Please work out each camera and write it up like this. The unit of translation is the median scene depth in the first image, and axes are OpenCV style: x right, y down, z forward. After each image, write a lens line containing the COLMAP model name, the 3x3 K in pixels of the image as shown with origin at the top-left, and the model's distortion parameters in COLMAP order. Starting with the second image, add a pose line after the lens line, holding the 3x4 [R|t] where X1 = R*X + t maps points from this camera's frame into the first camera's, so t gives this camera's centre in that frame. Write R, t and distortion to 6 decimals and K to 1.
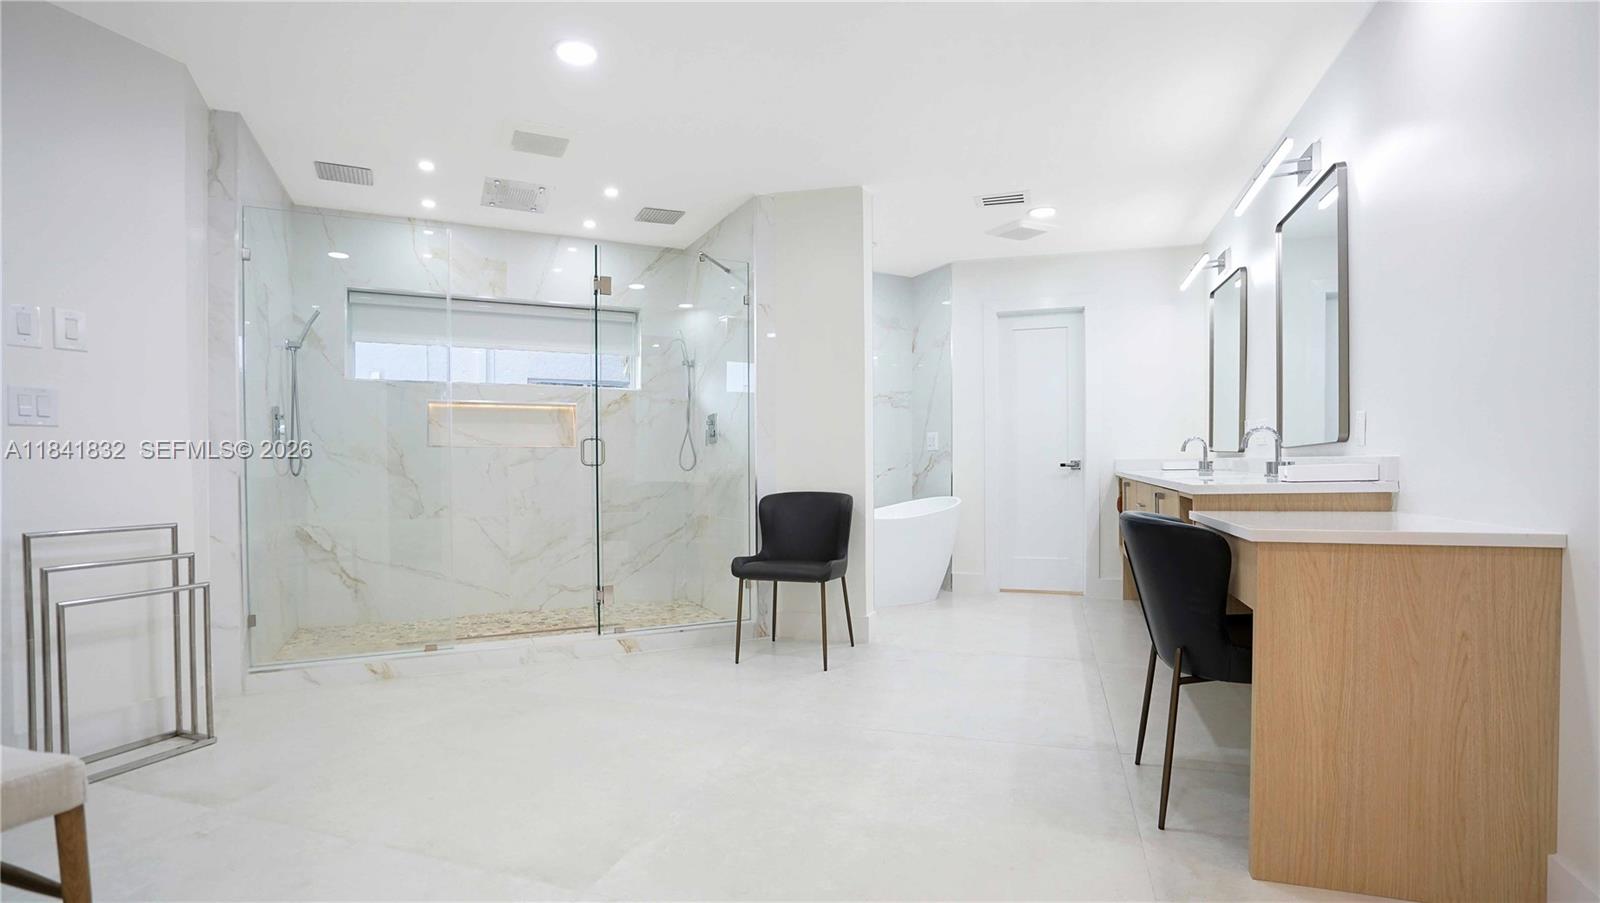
lens RADIAL K [[750.8, 0, 801.3], [0, 750.8, 461.5], [0, 0, 1]] dist [-0.057336, 0.026371]
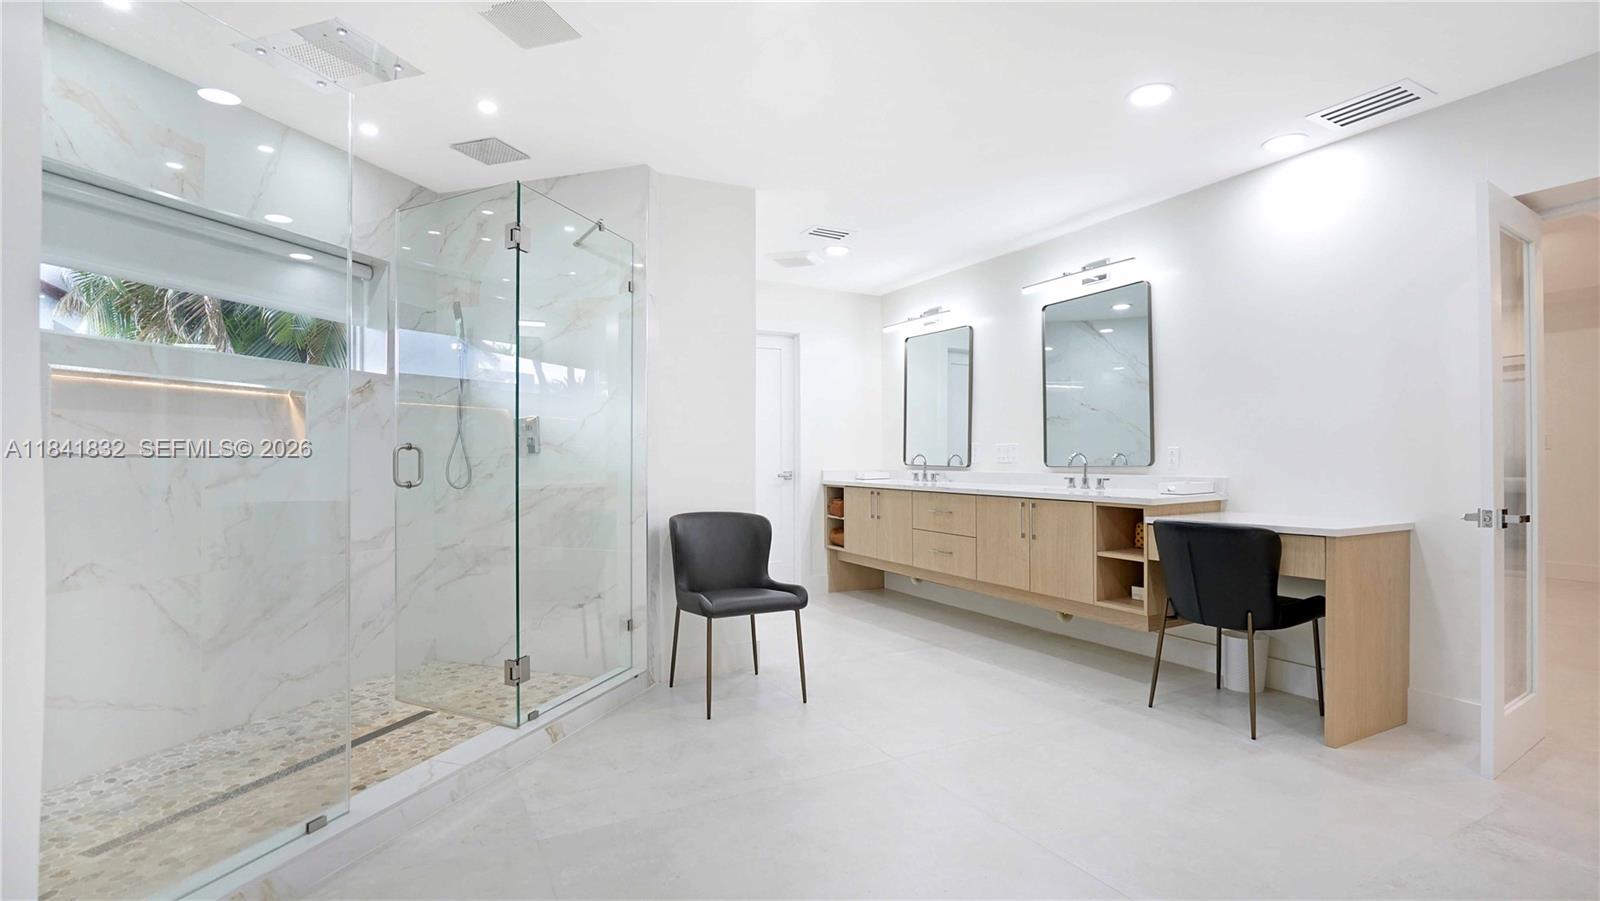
lens RADIAL K [[732.1, 0, 800.0], [0, 732.1, 450.5], [0, 0, 1]] dist [-0.055910, -0.000153]
pose [[0.699957, 0.016061, 0.714004, -0.538579], [-0.005683, 0.999841, -0.016920, -0.019367], [-0.714162, 0.007786, 0.699937, 0.309646]]
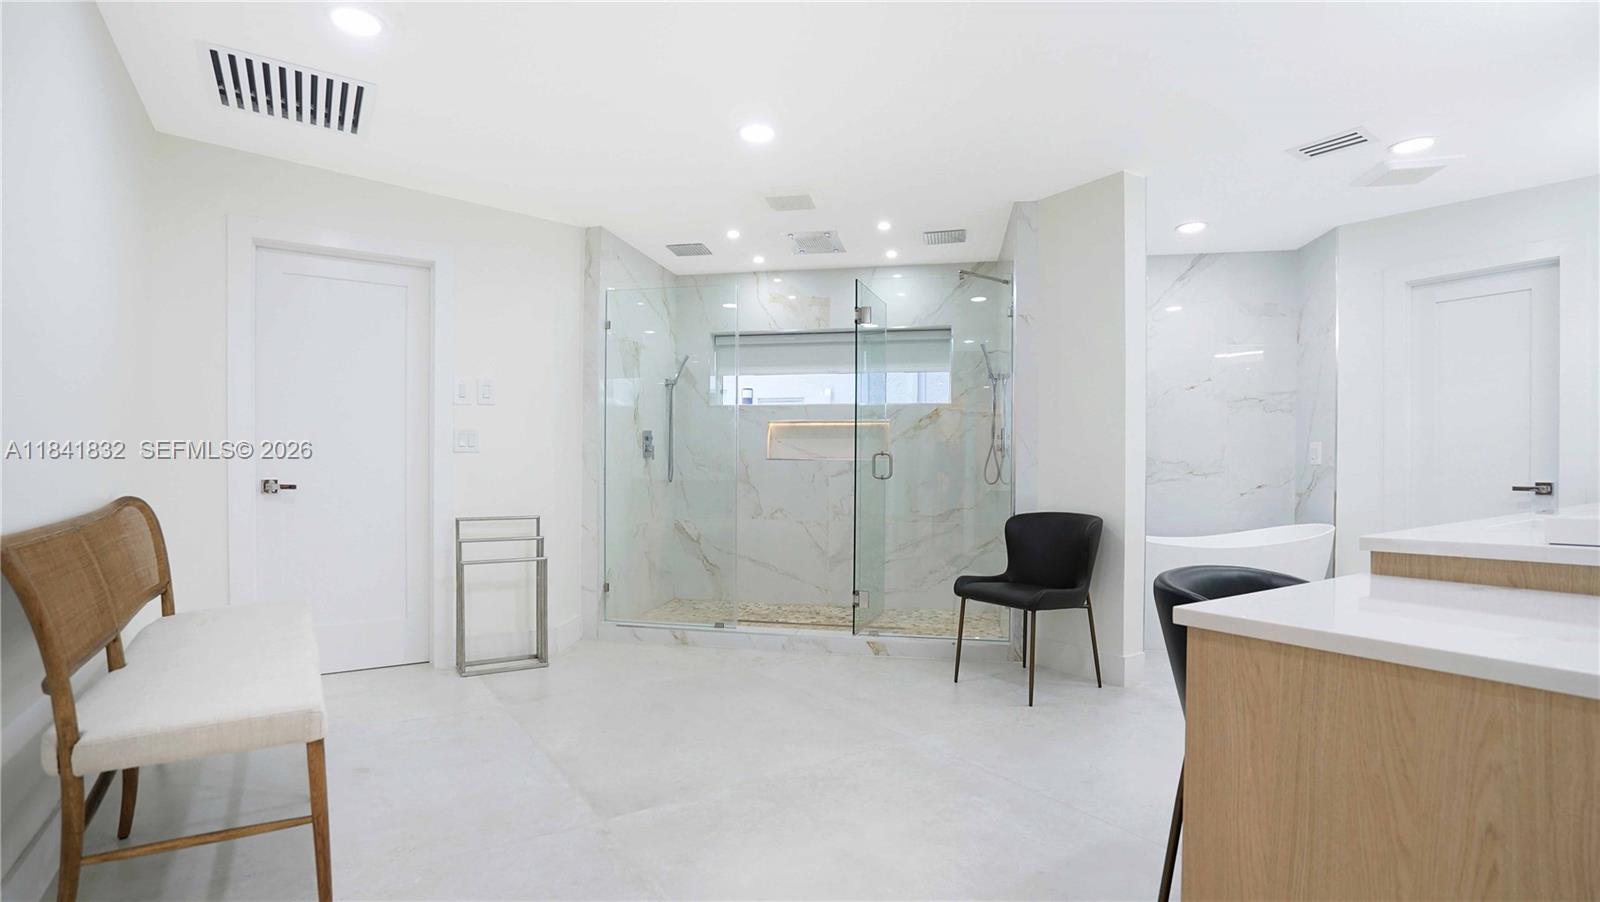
lens RADIAL K [[750.8, 0, 801.3], [0, 750.8, 461.0], [0, 0, 1]] dist [-0.057336, 0.026371]
pose [[0.795779, 0.007933, -0.605535, 0.312980], [-0.009249, 0.999957, 0.000946, -0.021659], [0.605516, 0.004848, 0.795818, 0.072133]]
